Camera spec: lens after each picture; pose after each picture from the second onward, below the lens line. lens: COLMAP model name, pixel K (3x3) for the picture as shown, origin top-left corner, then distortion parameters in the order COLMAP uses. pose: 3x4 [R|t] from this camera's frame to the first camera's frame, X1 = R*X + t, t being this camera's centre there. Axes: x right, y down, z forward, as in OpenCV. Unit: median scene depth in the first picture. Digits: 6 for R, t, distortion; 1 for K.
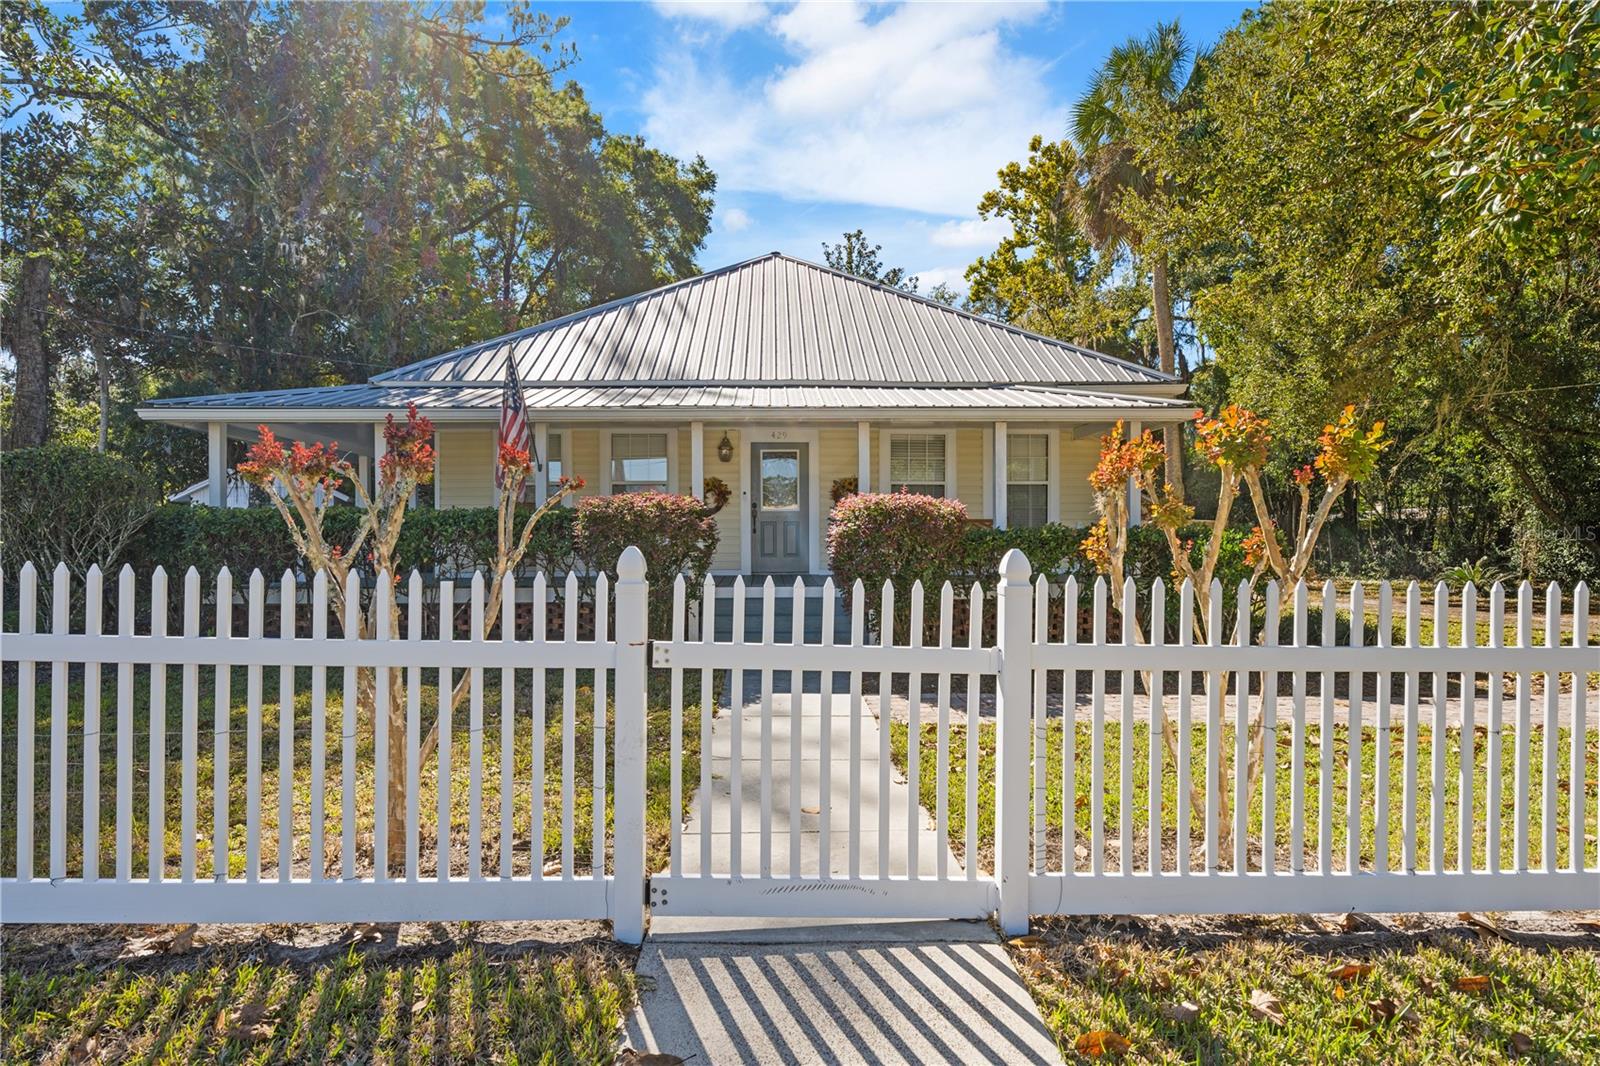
lens RADIAL K [[867.1, 0, 797.4], [0, 867.1, 558.3], [0, 0, 1]] dist [0.000656, -0.000166]
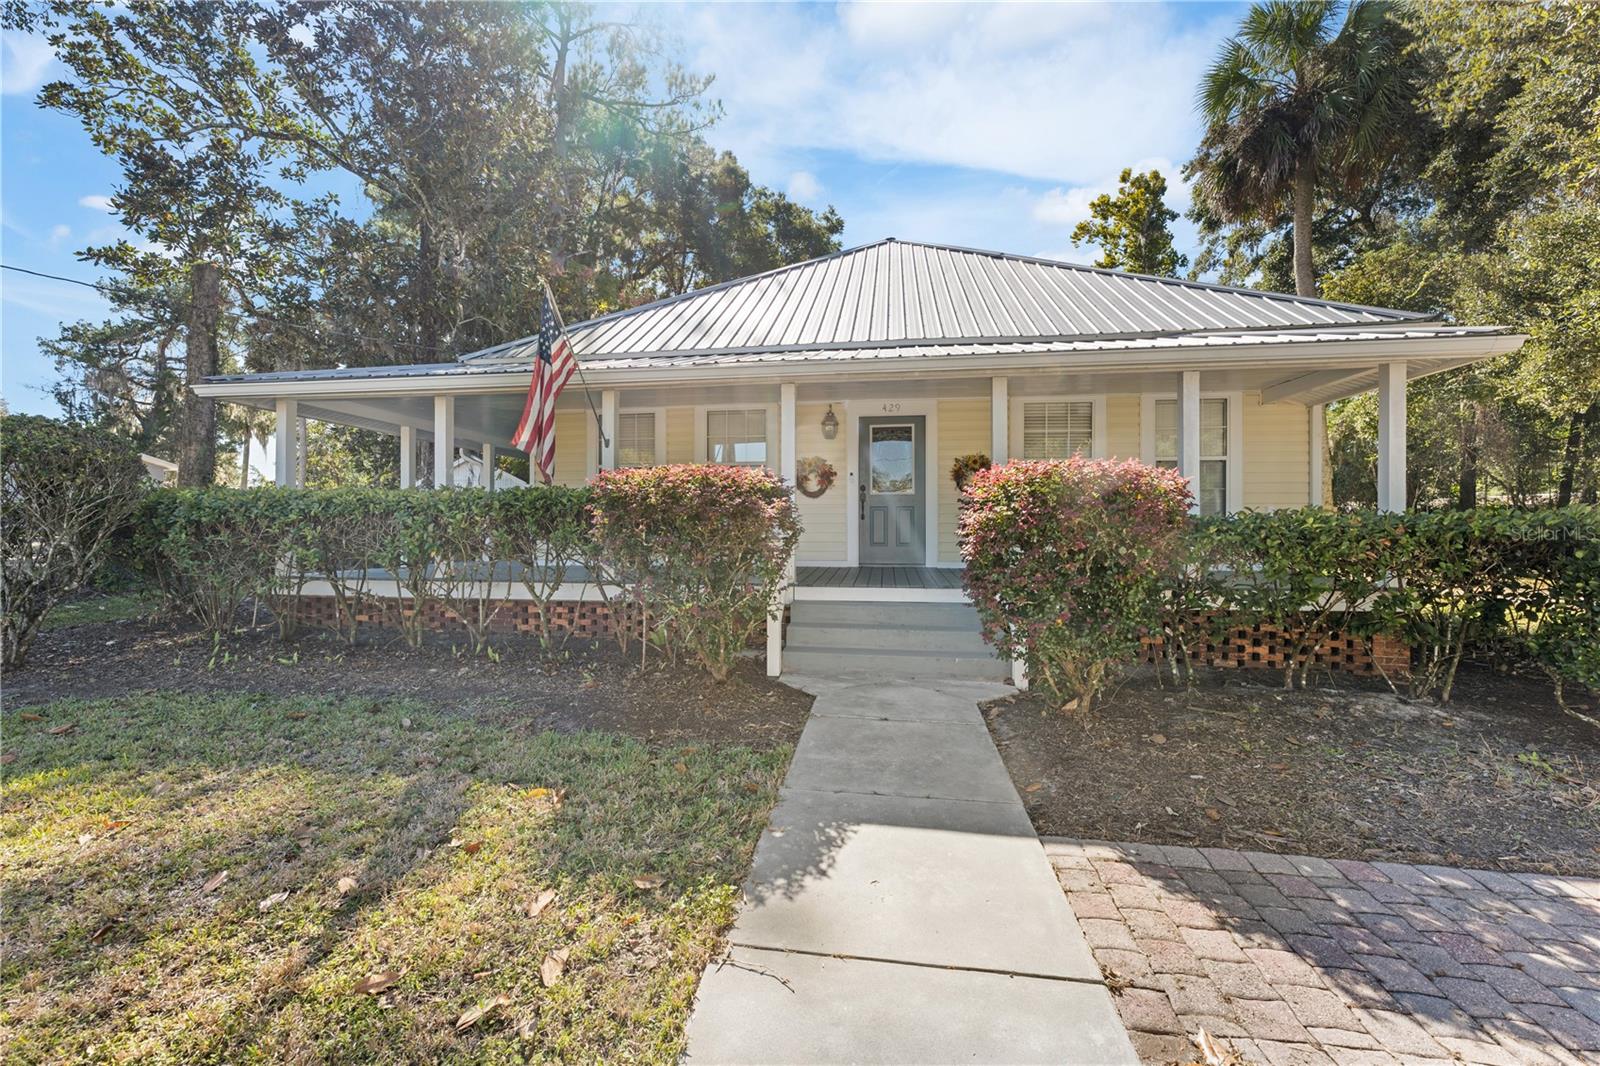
lens RADIAL K [[637.7, 0, 800.0], [0, 637.7, 533.0], [0, 0, 1]] dist [0.000550, 0.000070]
pose [[0.985327, 0.005884, -0.170577, -0.000598], [-0.006547, 0.999973, -0.003325, -0.006013], [0.170552, 0.004393, 0.985339, 0.167377]]
